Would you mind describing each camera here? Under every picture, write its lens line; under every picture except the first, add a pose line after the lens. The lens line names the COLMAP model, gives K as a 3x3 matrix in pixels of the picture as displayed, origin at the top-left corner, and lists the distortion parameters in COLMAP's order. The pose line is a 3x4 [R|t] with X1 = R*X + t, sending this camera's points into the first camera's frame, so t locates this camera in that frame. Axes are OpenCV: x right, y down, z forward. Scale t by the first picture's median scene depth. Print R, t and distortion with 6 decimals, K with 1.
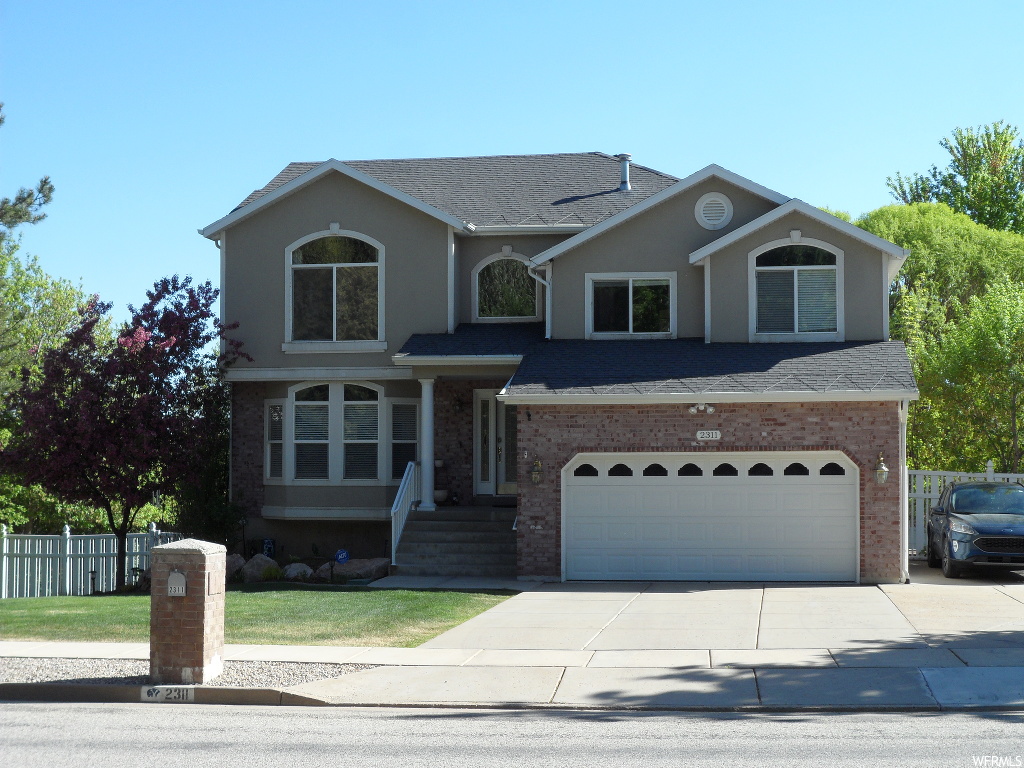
lens RADIAL K [[1567.3, 0, 512.0], [0, 1567.3, 384.0], [0, 0, 1]] dist [-0.016727, -0.010601]
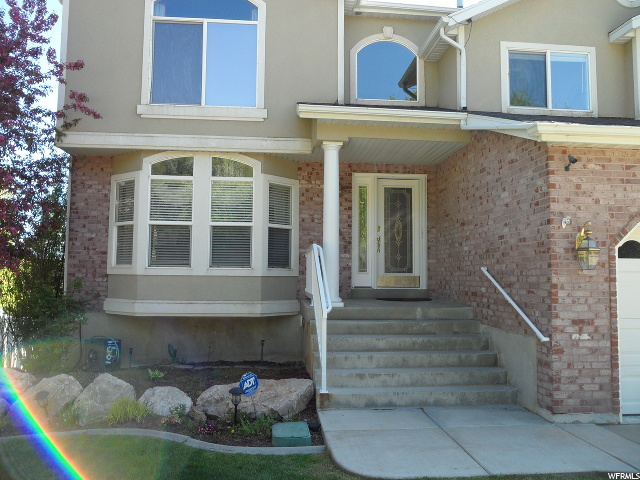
lens RADIAL K [[517.4, 0, 320.0], [0, 517.4, 240.0], [0, 0, 1]] dist [-0.040263, 0.022689]
pose [[0.965134, 0.027704, 0.260287, -0.128477], [-0.021630, 0.999423, -0.026172, 0.054181], [-0.260862, 0.019629, 0.965177, 0.747500]]
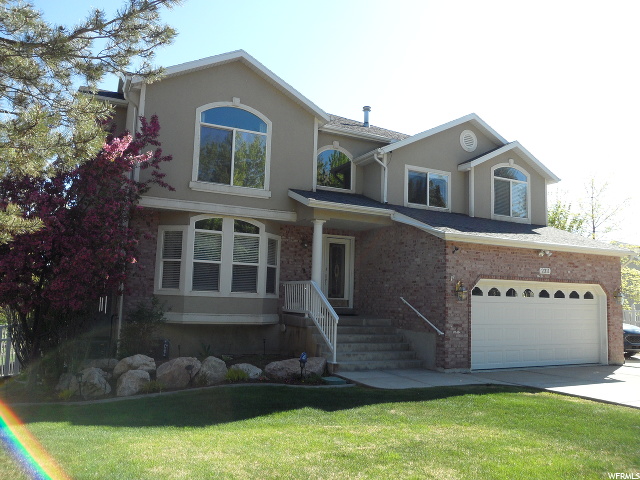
lens RADIAL K [[517.4, 0, 320.0], [0, 517.4, 240.0], [0, 0, 1]] dist [-0.040263, 0.022689]
pose [[0.811534, 0.092461, 0.576943, -0.310965], [-0.059871, 0.995362, -0.075302, 0.047724], [-0.581229, 0.026568, 0.813306, 0.638035]]
